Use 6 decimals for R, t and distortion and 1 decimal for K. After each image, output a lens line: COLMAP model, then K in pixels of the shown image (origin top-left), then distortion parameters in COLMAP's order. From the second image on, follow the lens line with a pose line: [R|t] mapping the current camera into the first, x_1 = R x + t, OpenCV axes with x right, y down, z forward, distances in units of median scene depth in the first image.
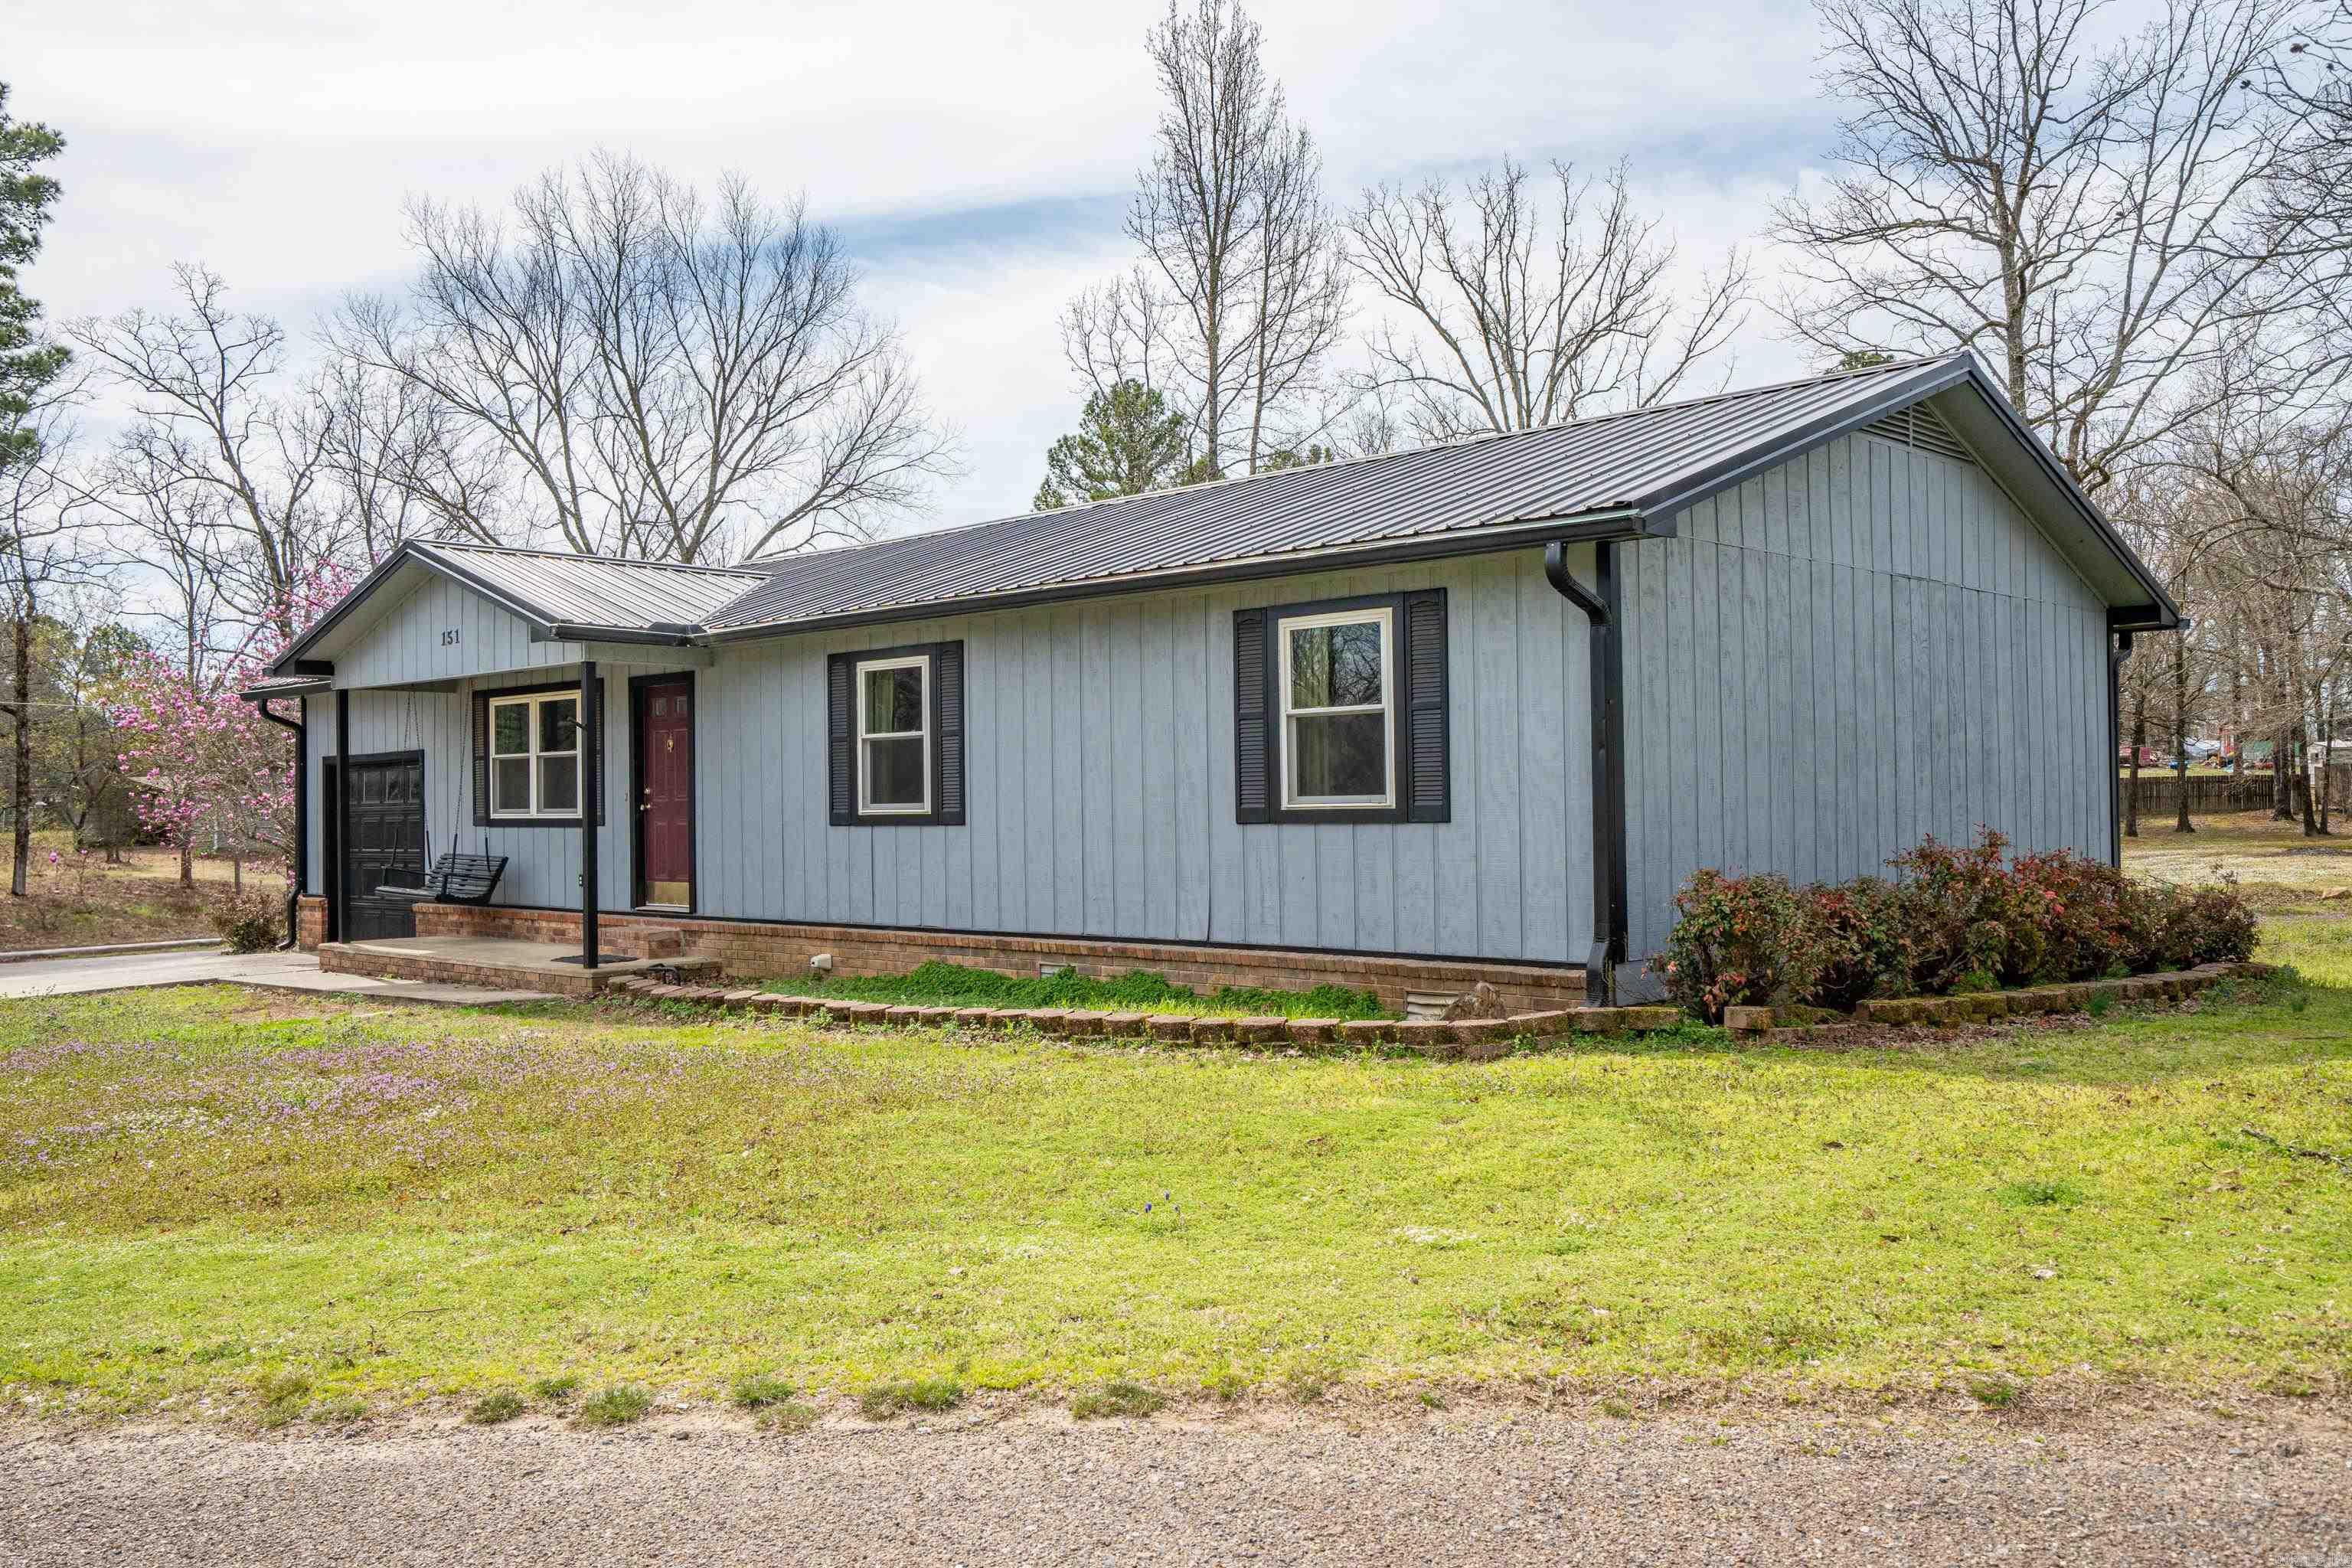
lens RADIAL K [[1984.6, 0, 1183.5], [0, 1984.6, 787.7], [0, 0, 1]] dist [0.038416, 0.005155]
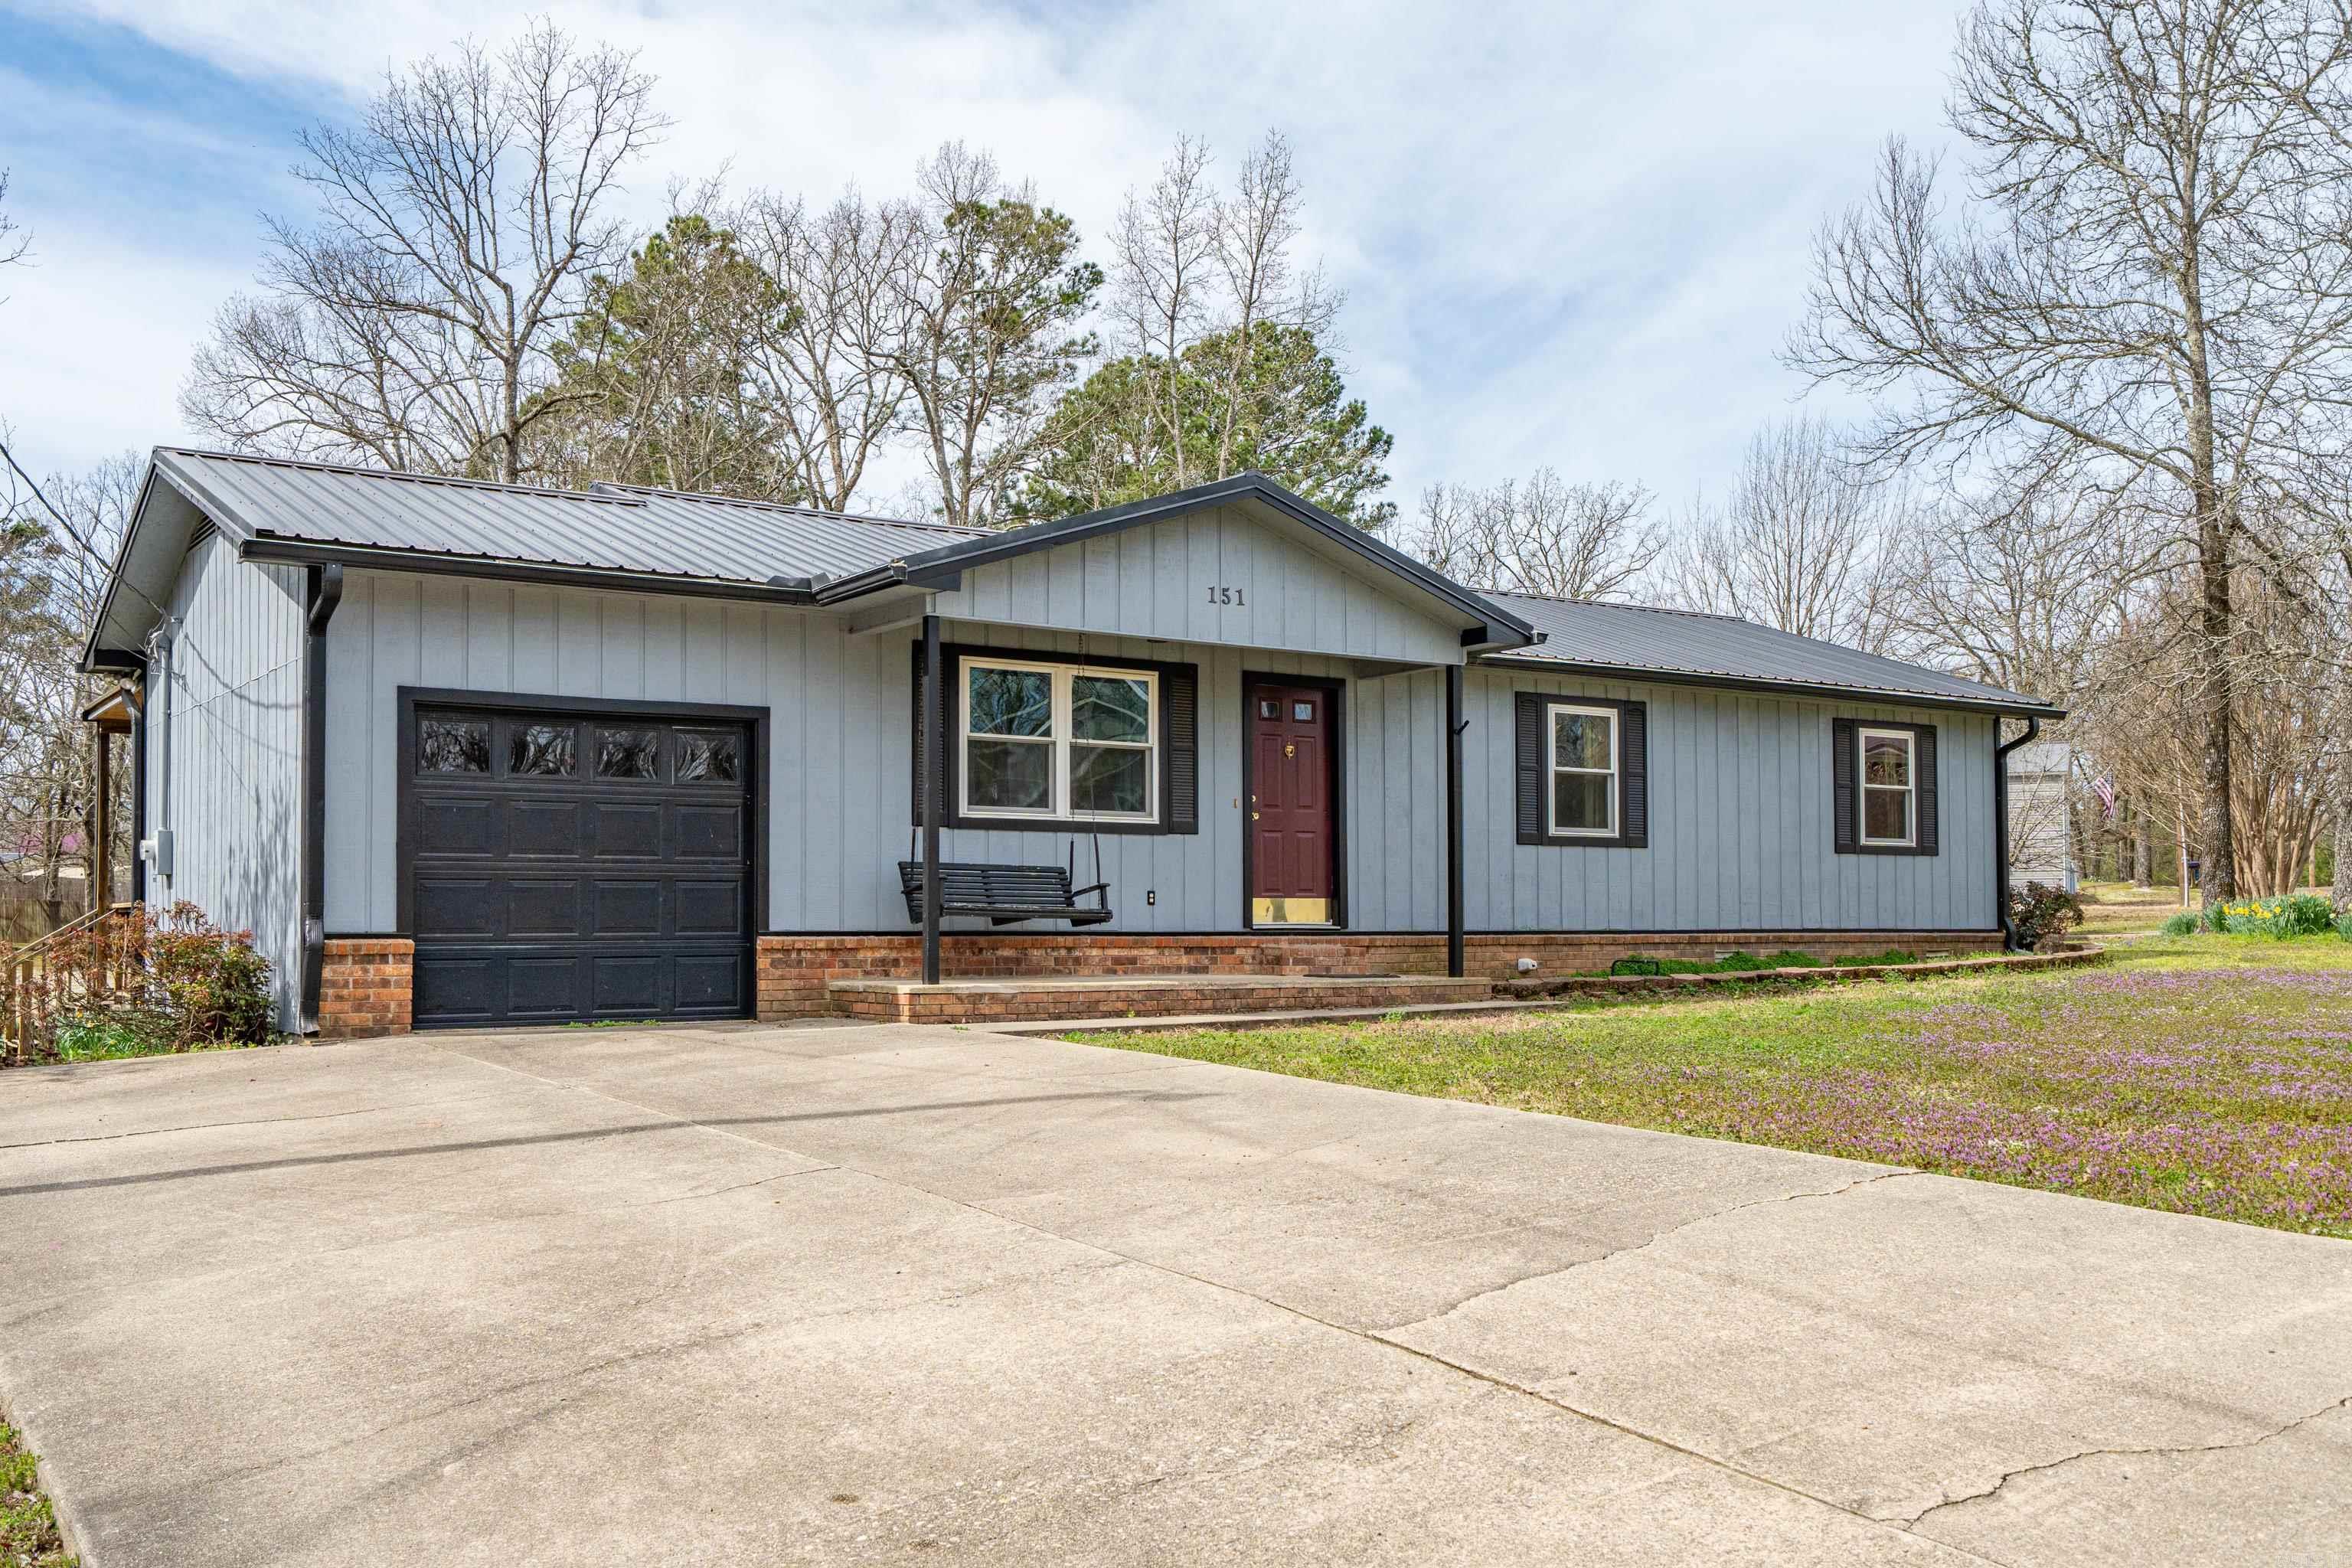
lens RADIAL K [[2169.1, 0, 1228.4], [0, 2169.1, 883.0], [0, 0, 1]] dist [0.009596, 0.000000]
pose [[0.167420, 0.034850, 0.985270, -1.296320], [-0.006490, 0.999392, -0.034246, 0.077185], [-0.985864, -0.000661, 0.167544, 0.880061]]
